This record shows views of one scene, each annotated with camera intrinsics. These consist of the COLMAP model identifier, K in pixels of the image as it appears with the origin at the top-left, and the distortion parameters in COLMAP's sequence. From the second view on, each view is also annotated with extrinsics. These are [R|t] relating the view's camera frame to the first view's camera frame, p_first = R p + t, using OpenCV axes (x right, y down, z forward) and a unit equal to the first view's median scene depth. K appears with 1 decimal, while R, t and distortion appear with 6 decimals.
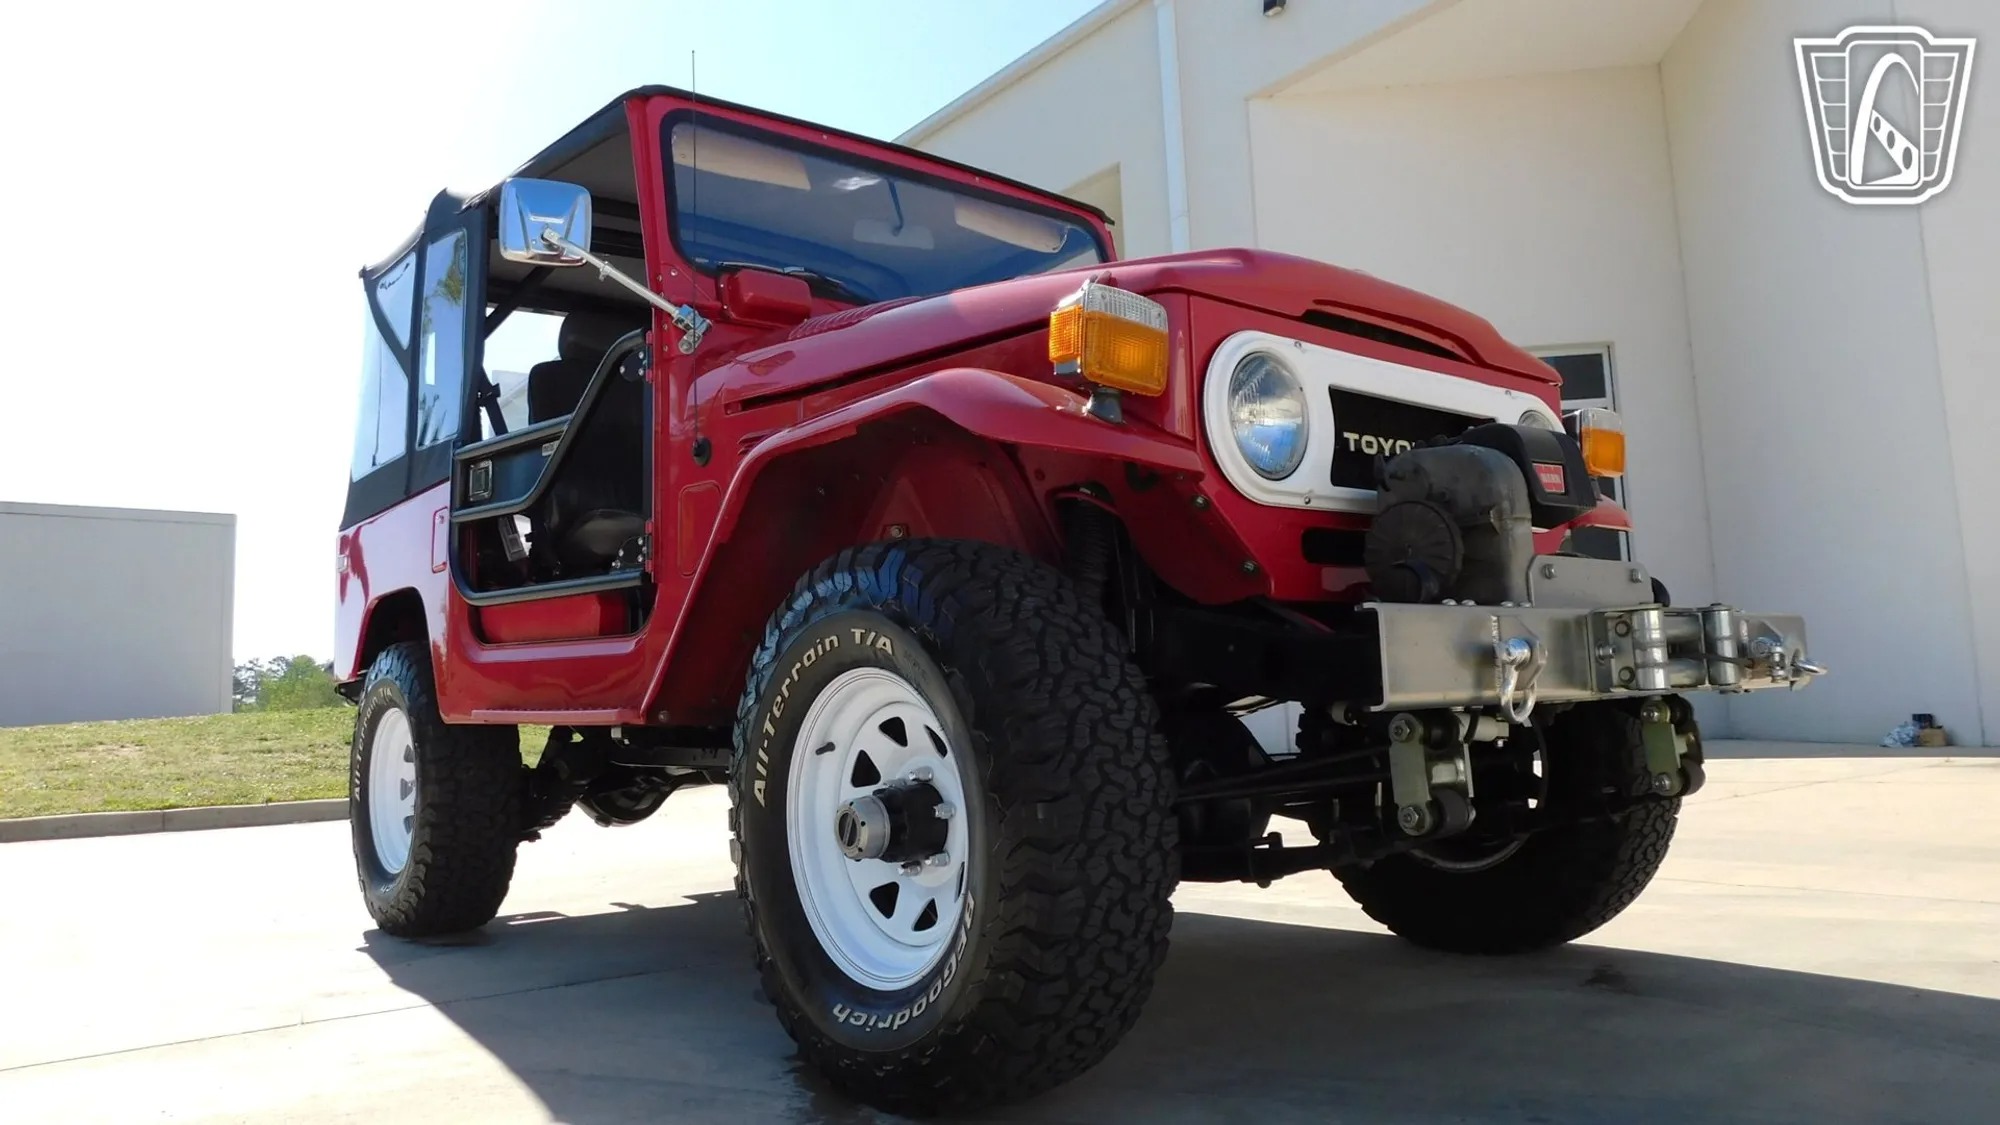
lens RADIAL K [[1380.8, 0, 998.2], [0, 1380.8, 565.3], [0, 0, 1]] dist [-0.065341, 0.055569]
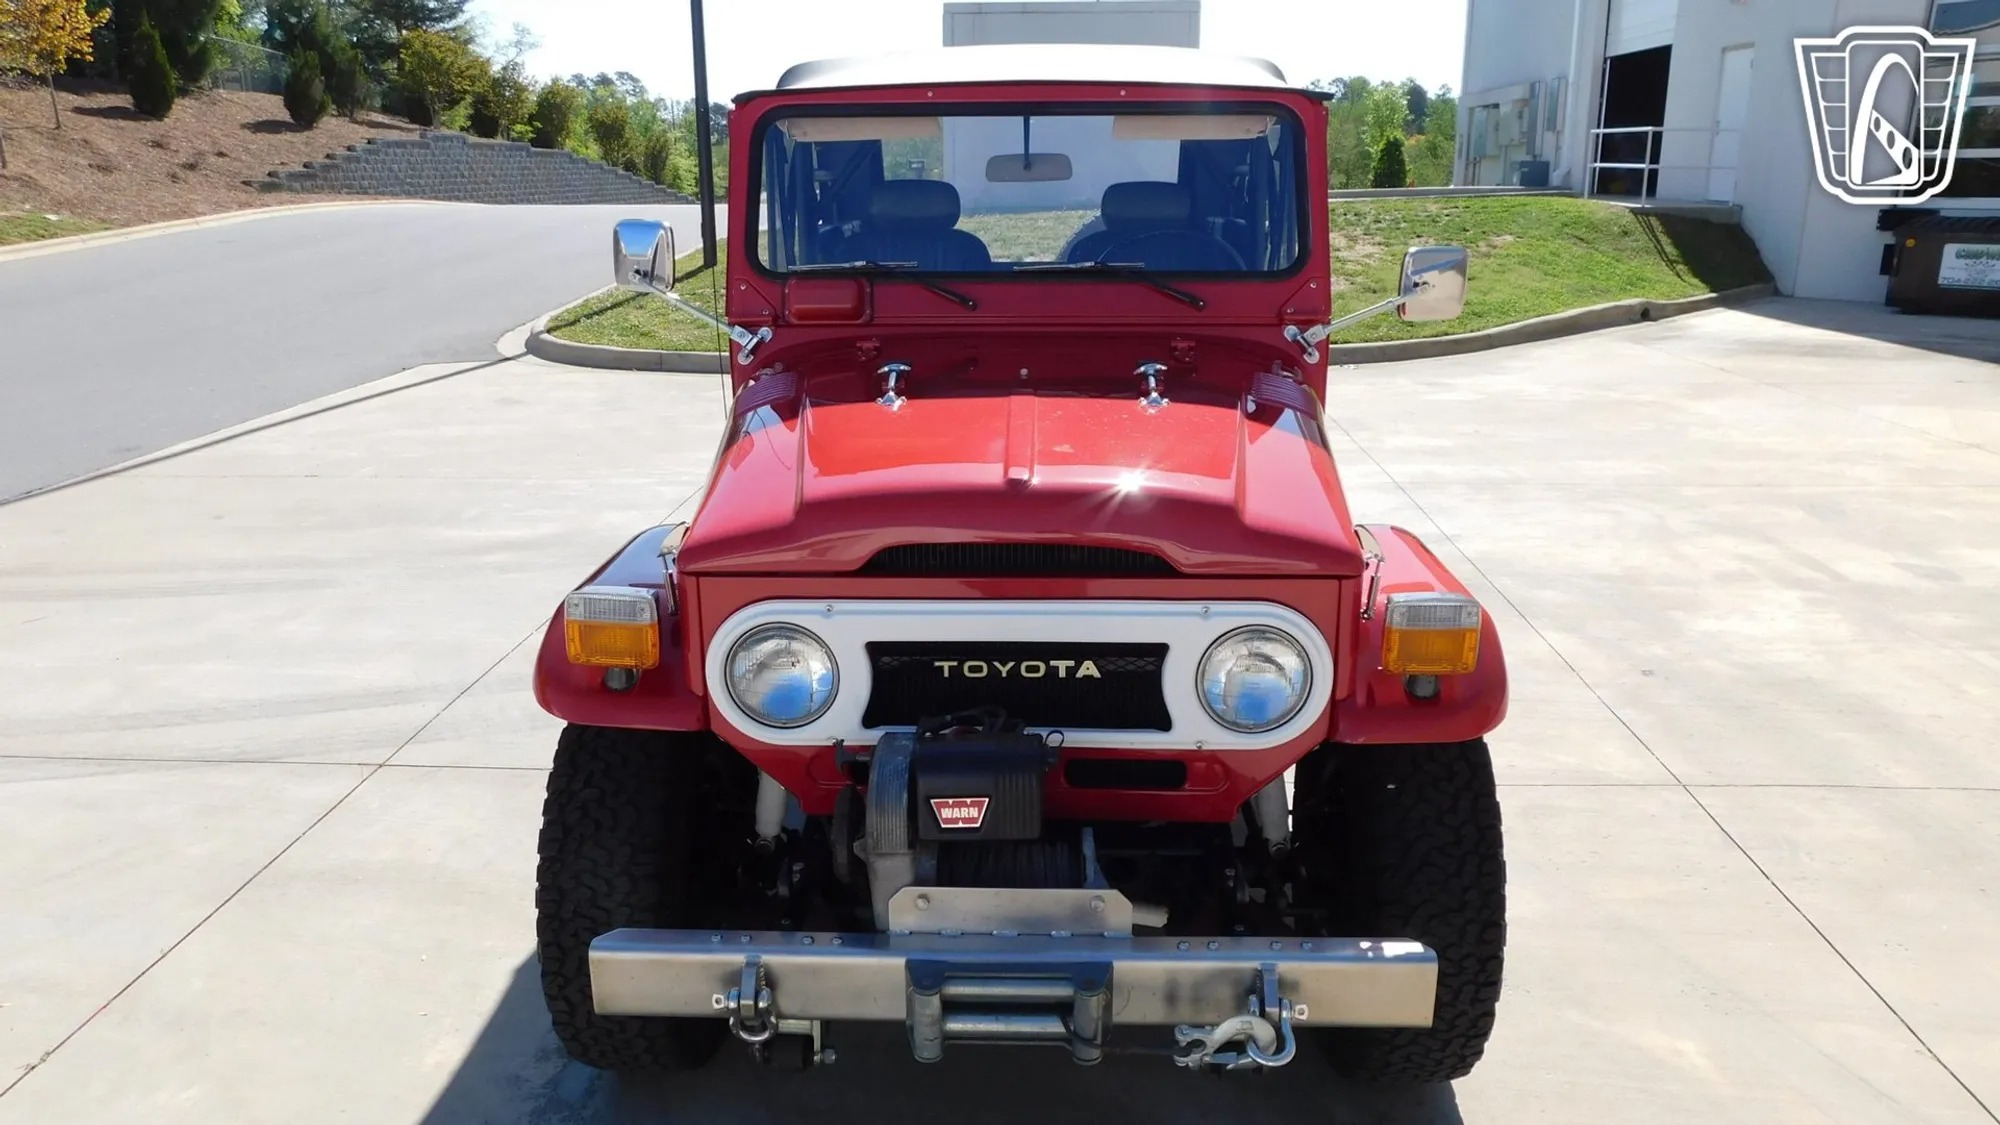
lens RADIAL K [[1380.8, 0, 998.2], [0, 1380.8, 565.3], [0, 0, 1]] dist [-0.065341, 0.055569]
pose [[0.739833, 0.229211, -0.632542, 0.998924], [0.052554, 0.917616, 0.393979, -0.614436], [0.670735, -0.324721, 0.666836, 0.383826]]
